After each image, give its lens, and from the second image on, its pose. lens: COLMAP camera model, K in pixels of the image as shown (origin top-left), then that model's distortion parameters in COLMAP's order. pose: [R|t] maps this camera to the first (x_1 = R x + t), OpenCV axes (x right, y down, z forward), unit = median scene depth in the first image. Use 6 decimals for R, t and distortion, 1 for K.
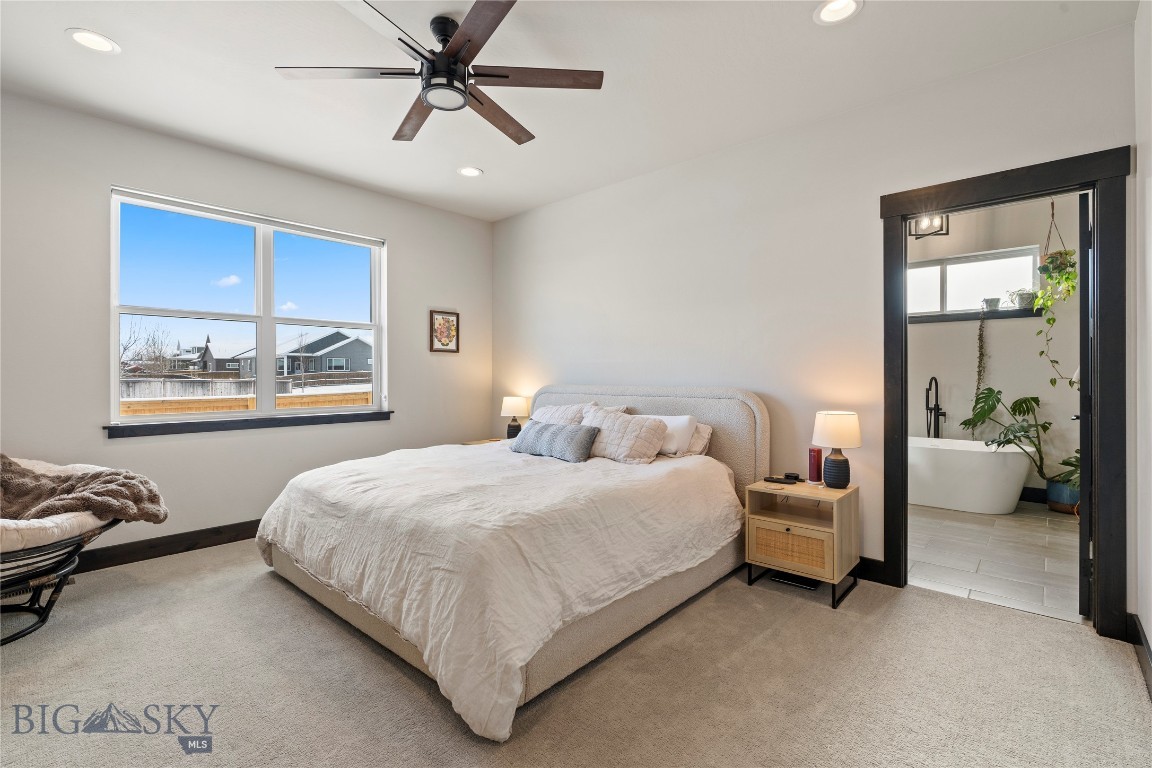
lens RADIAL K [[519.0, 0, 578.3], [0, 519.0, 376.3], [0, 0, 1]] dist [-0.011627, 0.002931]
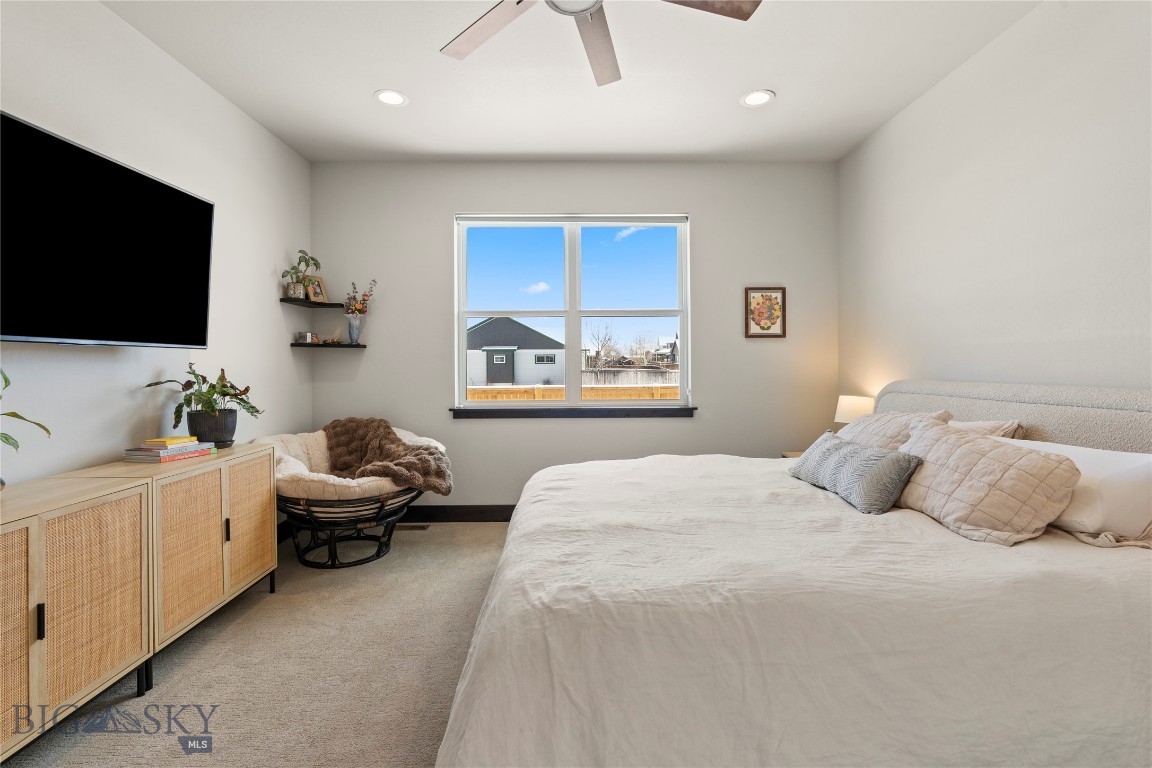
lens RADIAL K [[519.0, 0, 583.3], [0, 519.0, 371.7], [0, 0, 1]] dist [-0.011627, 0.002931]
pose [[0.684579, 0.003151, -0.728931, 0.177817], [0.003661, 0.999963, 0.007760, -0.000944], [0.728929, -0.007981, 0.684543, 0.306739]]
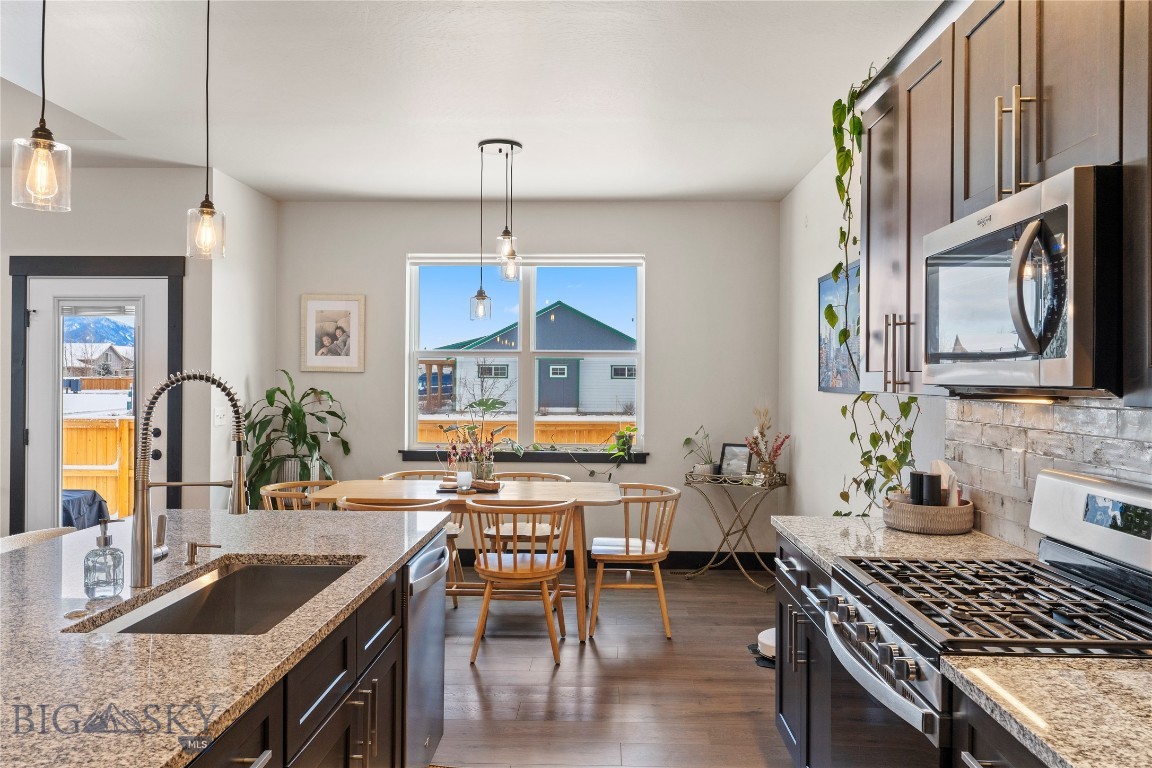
lens RADIAL K [[823.4, 0, 582.8], [0, 823.4, 386.3], [0, 0, 1]] dist [-0.011986, 0.000898]
pose [[0.628929, 0.011695, -0.777374, 0.744899], [-0.009229, 0.999929, 0.007576, -0.063809], [0.777408, 0.002410, 0.628992, 0.072696]]
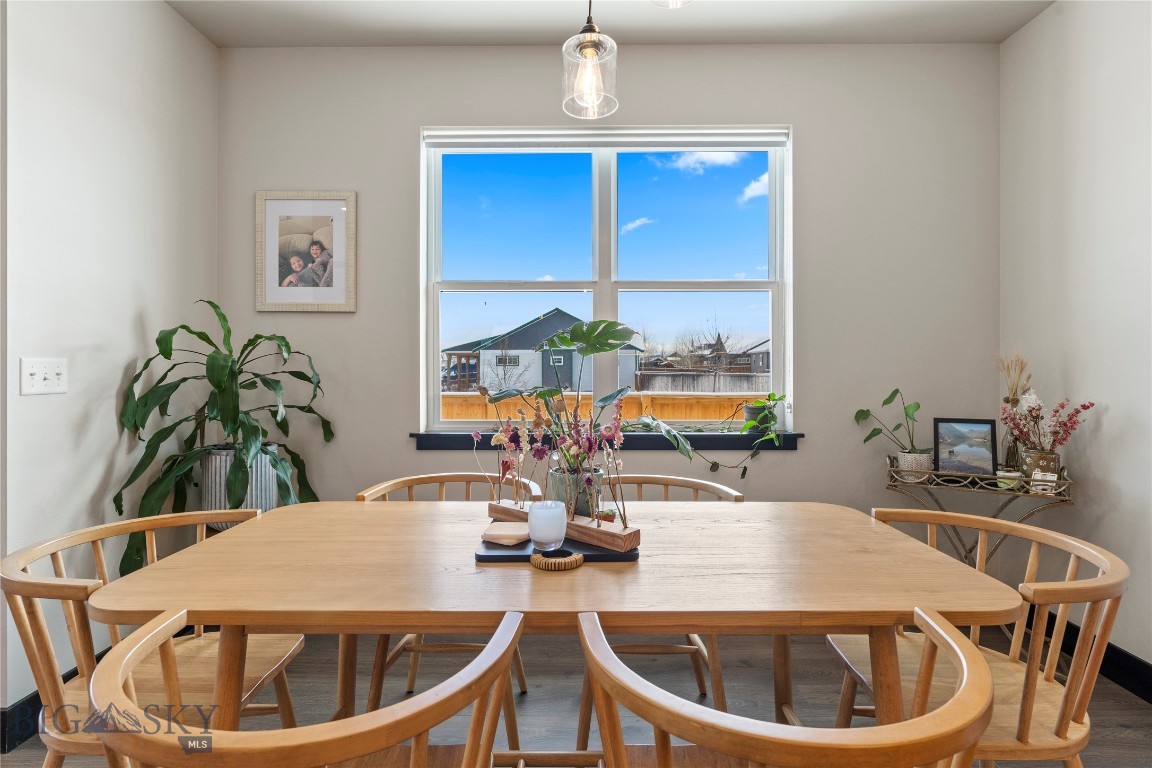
lens RADIAL K [[580.1, 0, 578.6], [0, 580.1, 370.9], [0, 0, 1]] dist [-0.005094, 0.000021]
pose [[0.643157, 0.000990, -0.765734, -0.051350], [-0.001319, 0.999999, 0.000185, -0.001186], [0.765733, 0.000891, 0.643158, 0.505958]]
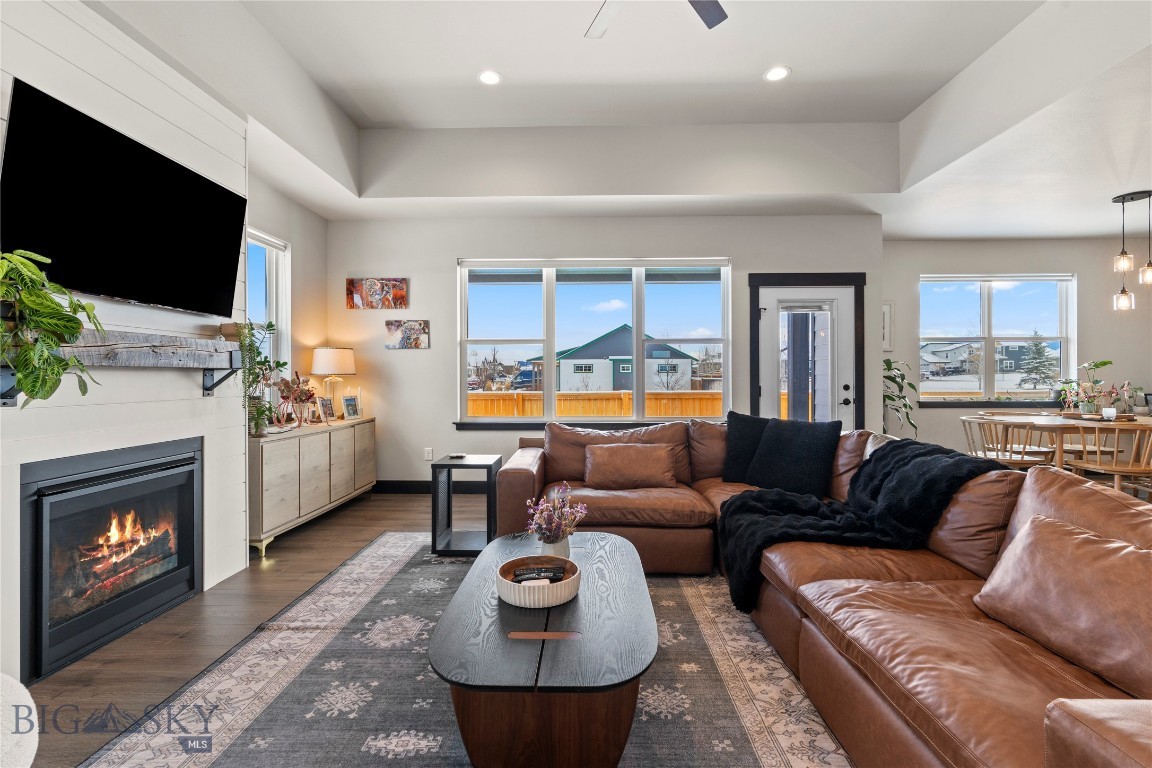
lens RADIAL K [[519.0, 0, 578.9], [0, 519.0, 376.8], [0, 0, 1]] dist [-0.011627, 0.002931]
pose [[0.626308, 0.000094, -0.779576, -0.167077], [0.000596, 1.000000, 0.000599, 0.002295], [0.779575, -0.000840, 0.626308, -0.987582]]
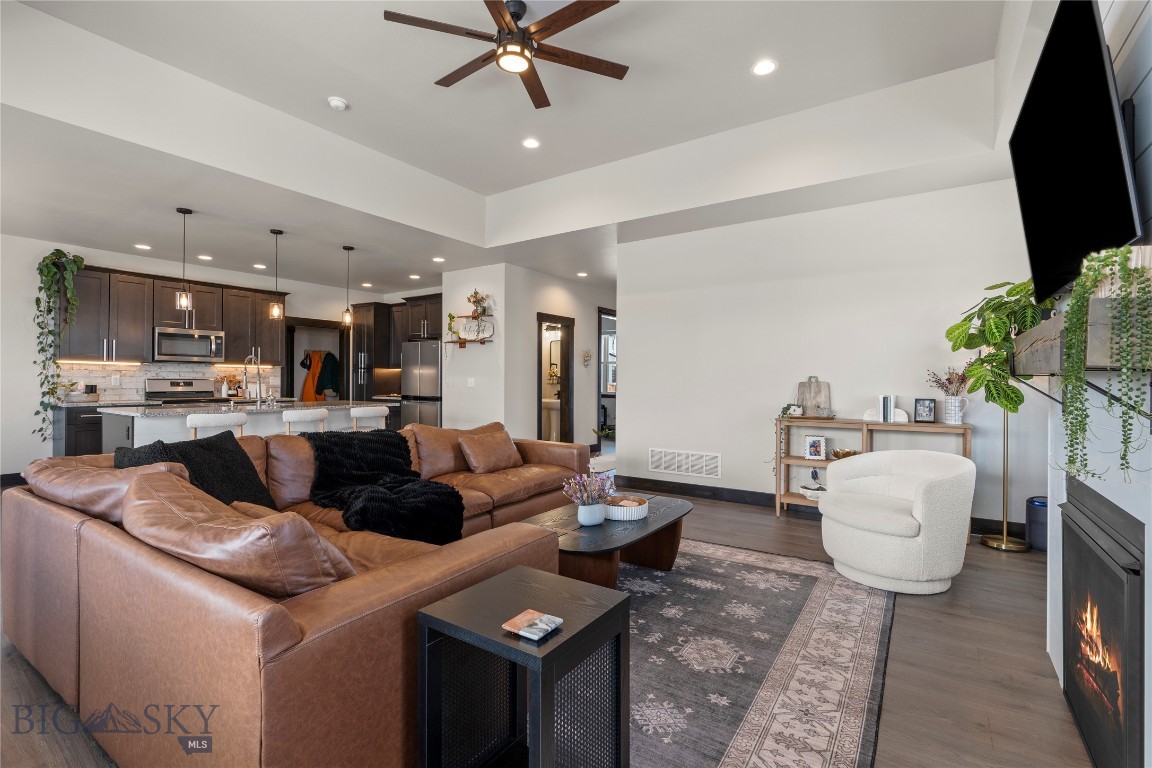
lens RADIAL K [[519.0, 0, 579.4], [0, 519.0, 383.3], [0, 0, 1]] dist [-0.011627, 0.002931]
pose [[-0.105051, -0.003583, 0.994460, -1.369338], [-0.004509, 0.999985, 0.003127, 0.001009], [-0.994457, -0.004156, -0.105066, -0.556778]]
